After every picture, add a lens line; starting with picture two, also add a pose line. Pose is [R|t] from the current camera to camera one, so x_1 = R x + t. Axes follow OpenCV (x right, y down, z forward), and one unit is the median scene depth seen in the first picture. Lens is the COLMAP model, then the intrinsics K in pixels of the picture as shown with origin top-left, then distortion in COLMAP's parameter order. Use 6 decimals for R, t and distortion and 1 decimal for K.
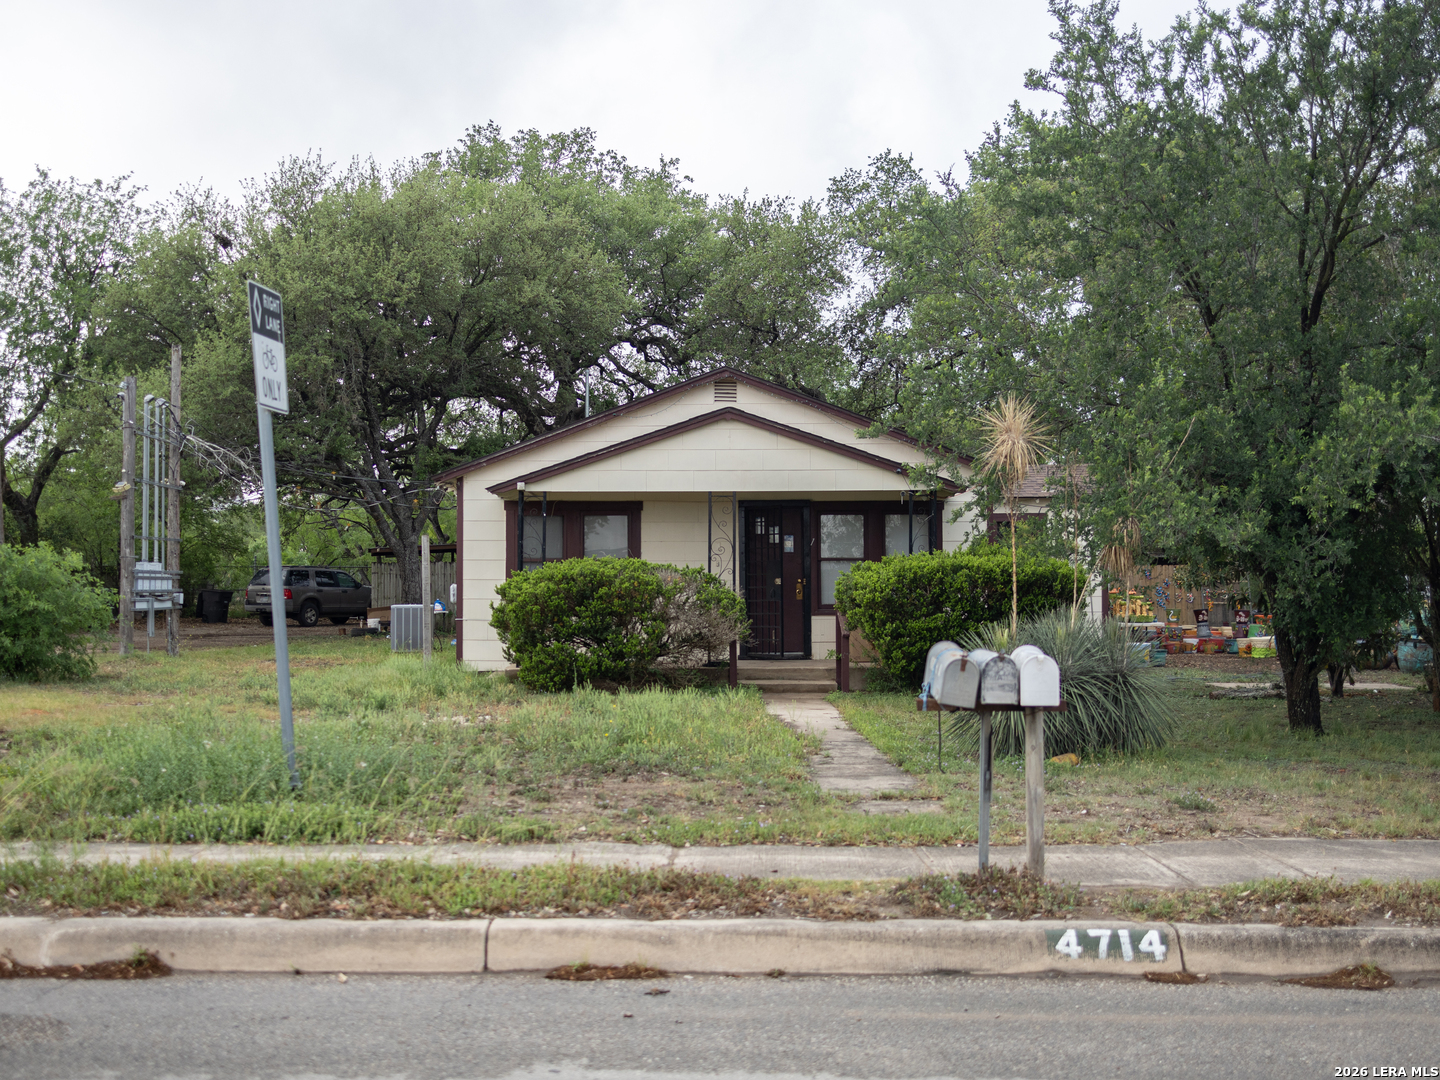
lens RADIAL K [[1391.6, 0, 720.0], [0, 1391.6, 540.0], [0, 0, 1]] dist [0.007322, 0.004296]
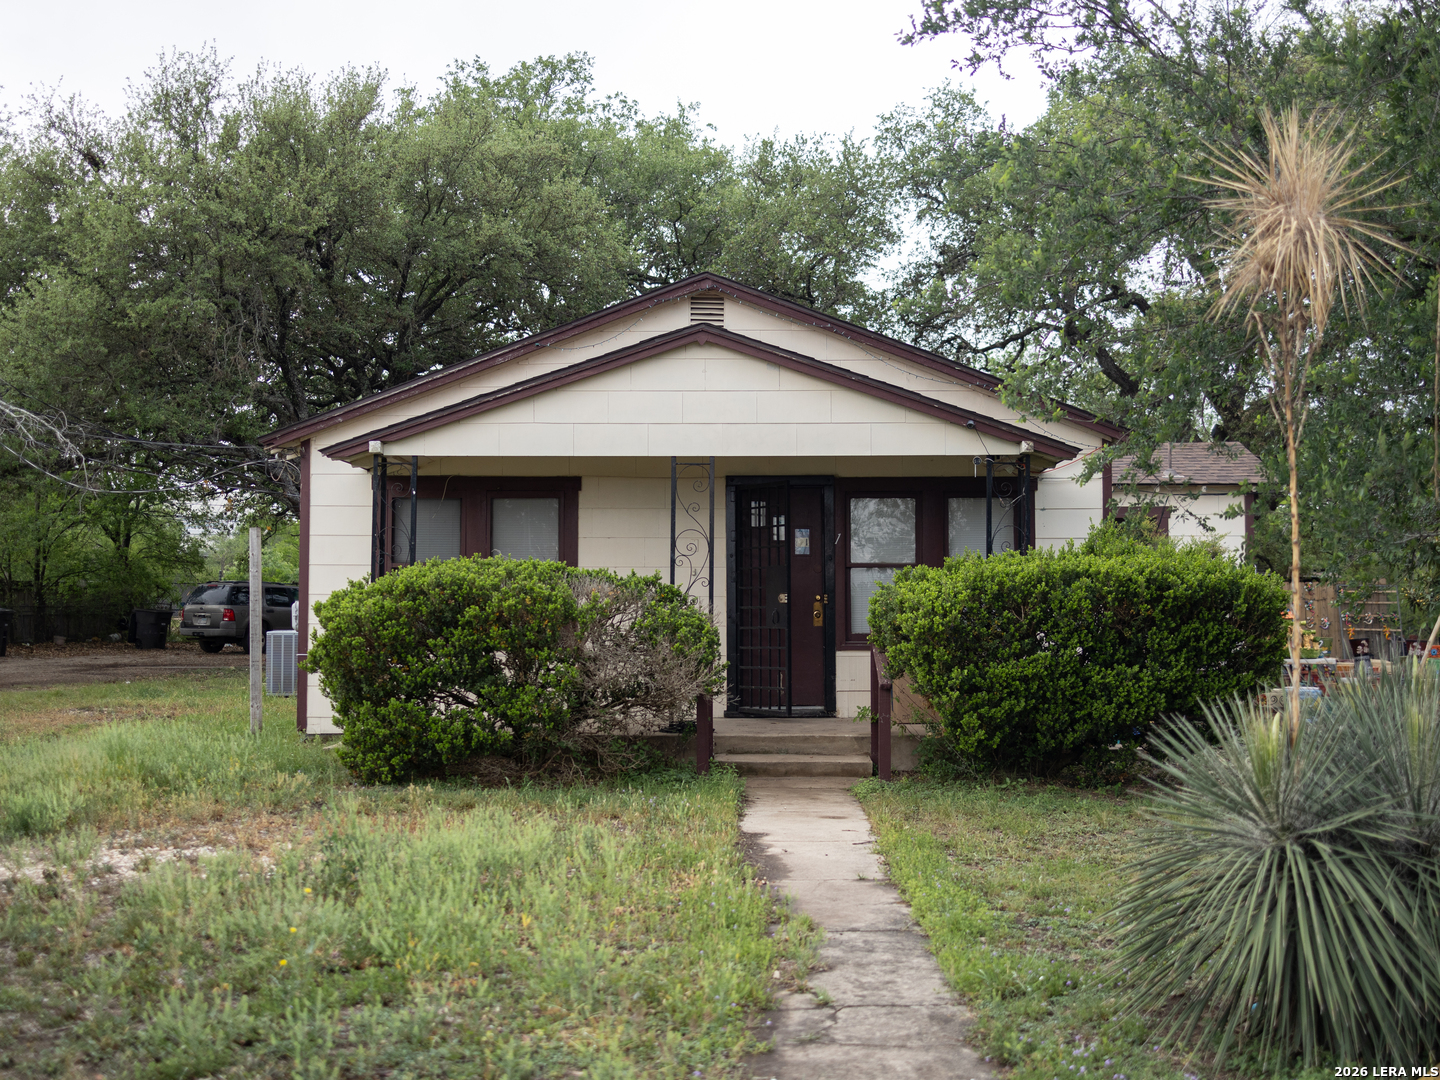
lens RADIAL K [[1550.4, 0, 755.3], [0, 1550.4, 536.9], [0, 0, 1]] dist [-0.001163, -0.000757]
pose [[0.999995, 0.002790, -0.001540, 0.028993], [-0.002809, 0.999921, -0.012269, 0.009711], [0.001505, 0.012274, 0.999924, 0.269564]]
